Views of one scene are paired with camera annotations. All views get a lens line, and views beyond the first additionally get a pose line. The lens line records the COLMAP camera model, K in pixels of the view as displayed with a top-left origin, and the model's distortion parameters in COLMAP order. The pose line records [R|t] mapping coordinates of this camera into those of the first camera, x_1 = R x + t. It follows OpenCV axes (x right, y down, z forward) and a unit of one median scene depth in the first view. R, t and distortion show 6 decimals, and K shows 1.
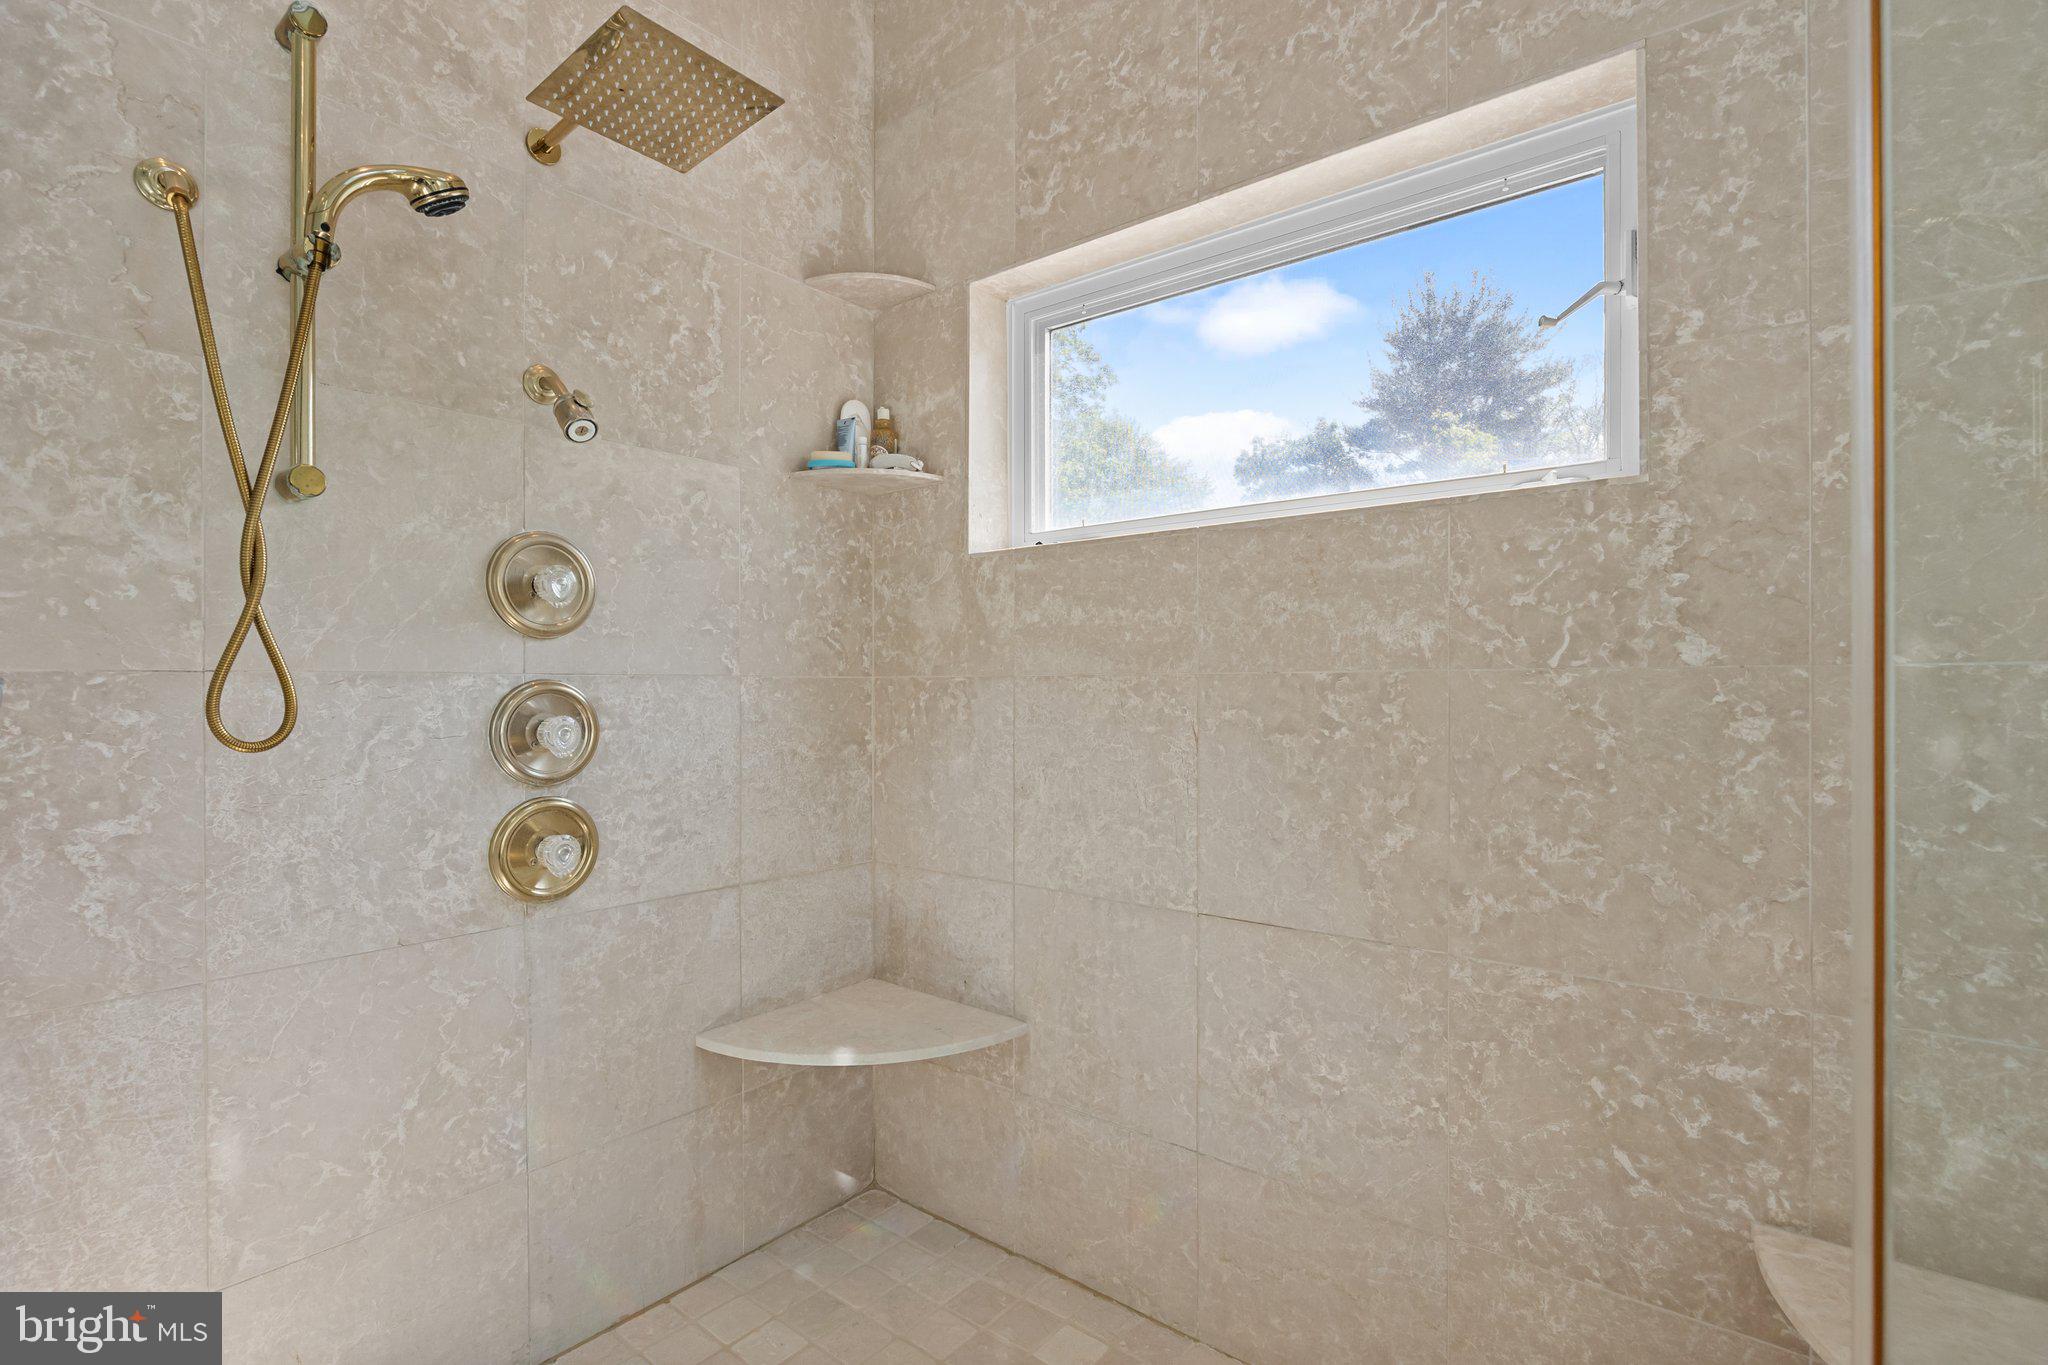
lens RADIAL K [[943.3, 0, 1024.0], [0, 943.3, 682.5], [0, 0, 1]] dist [-0.001390, 0.000093]
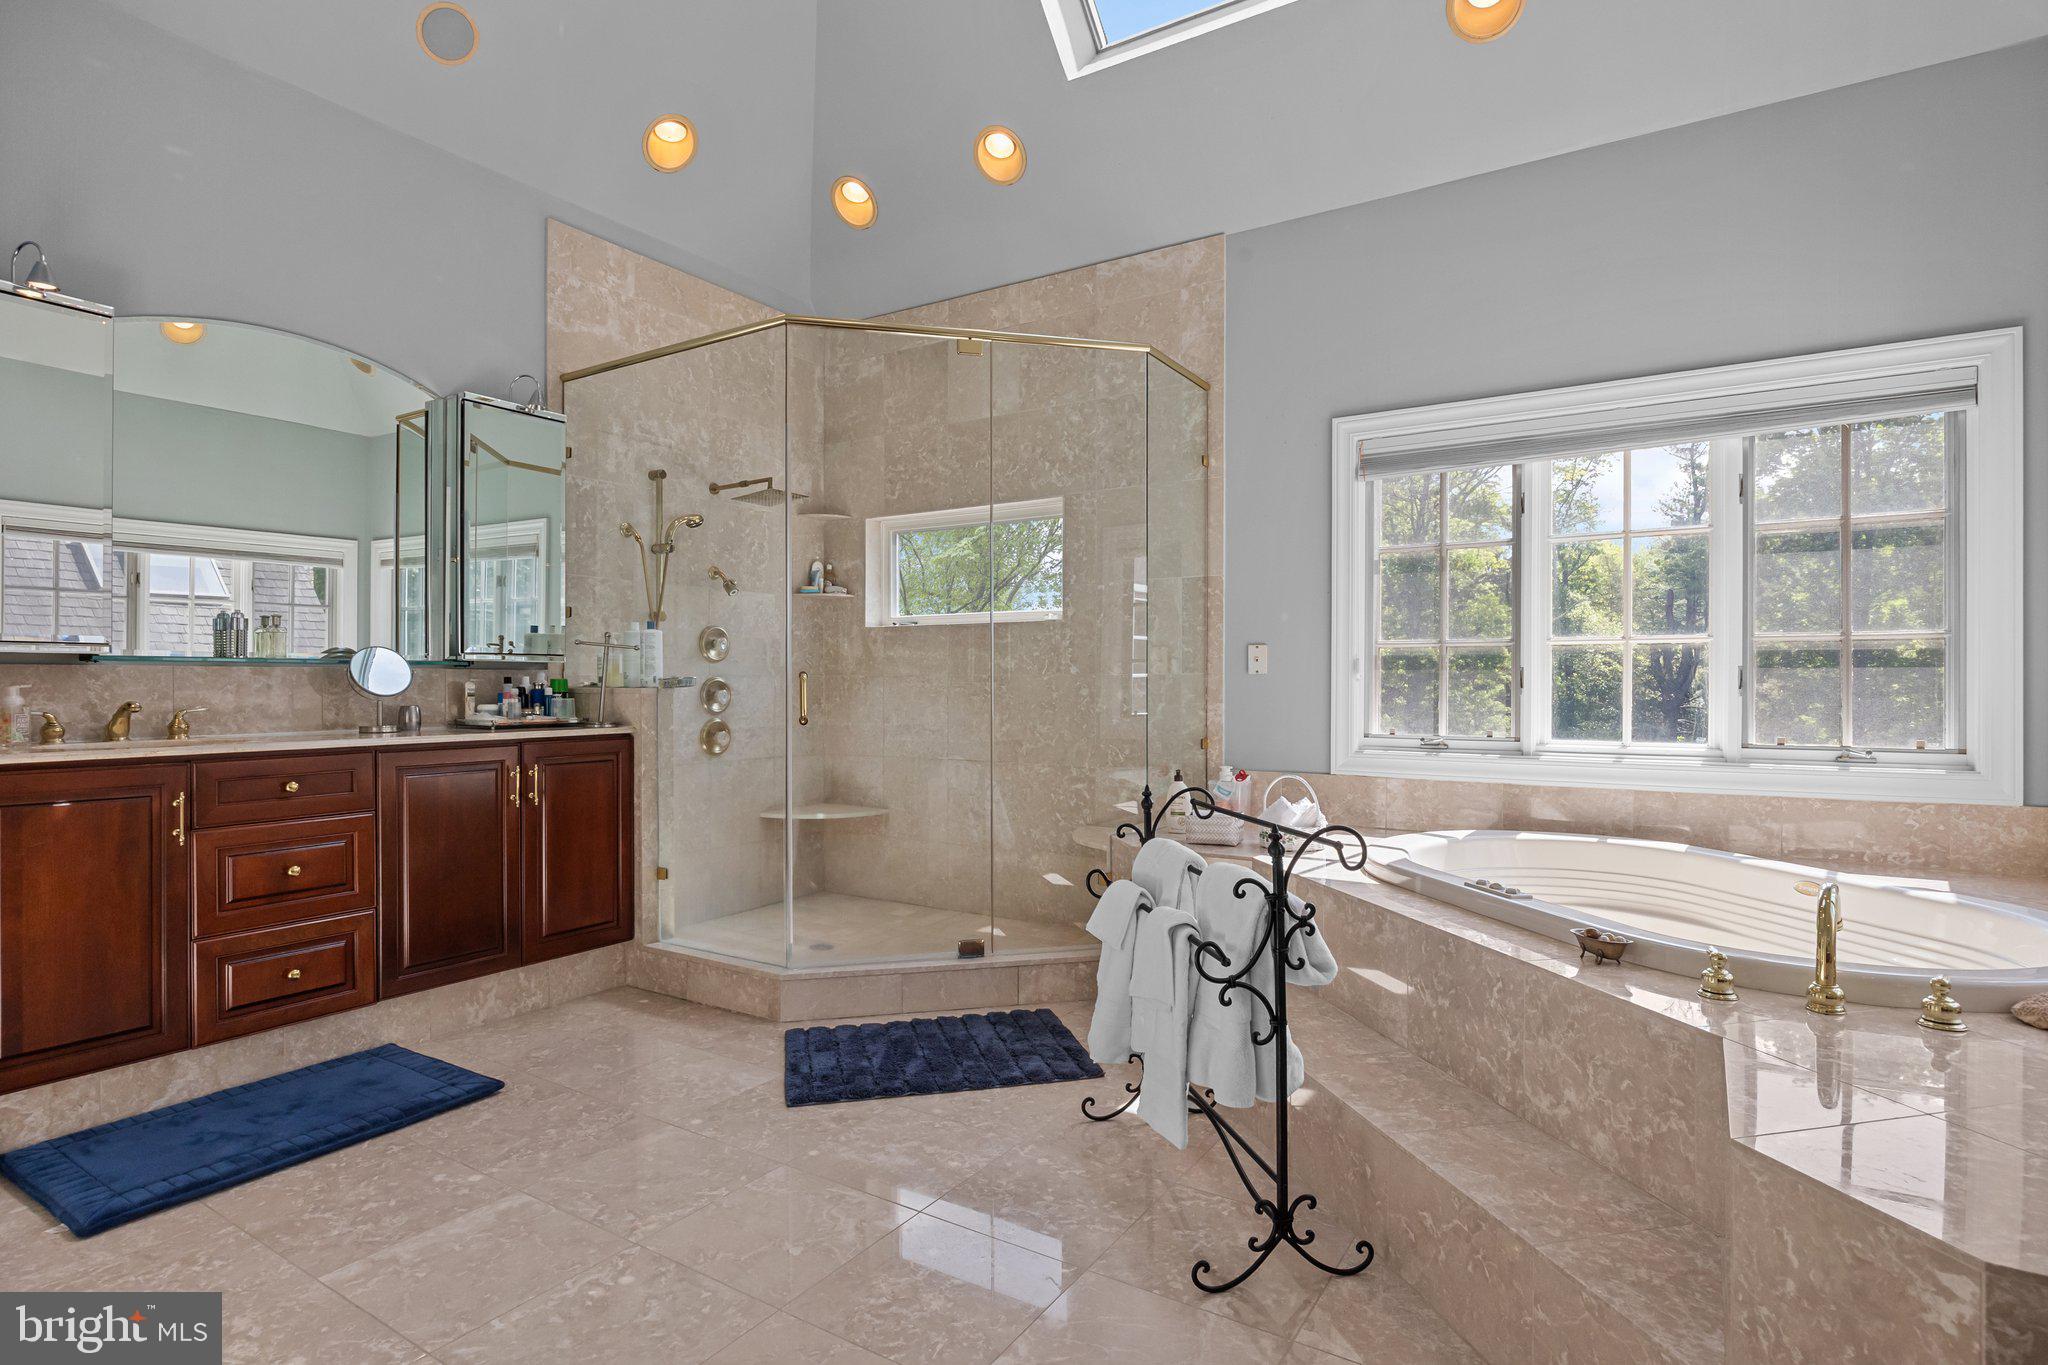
lens RADIAL K [[1042.6, 0, 1024.0], [0, 1042.6, 682.5], [0, 0, 1]] dist [0.040931, 0.000027]
pose [[0.993748, 0.001268, 0.111638, 0.054577], [-0.001739, 0.999990, 0.004126, -0.001687], [-0.111632, -0.004295, 0.993740, -1.944547]]
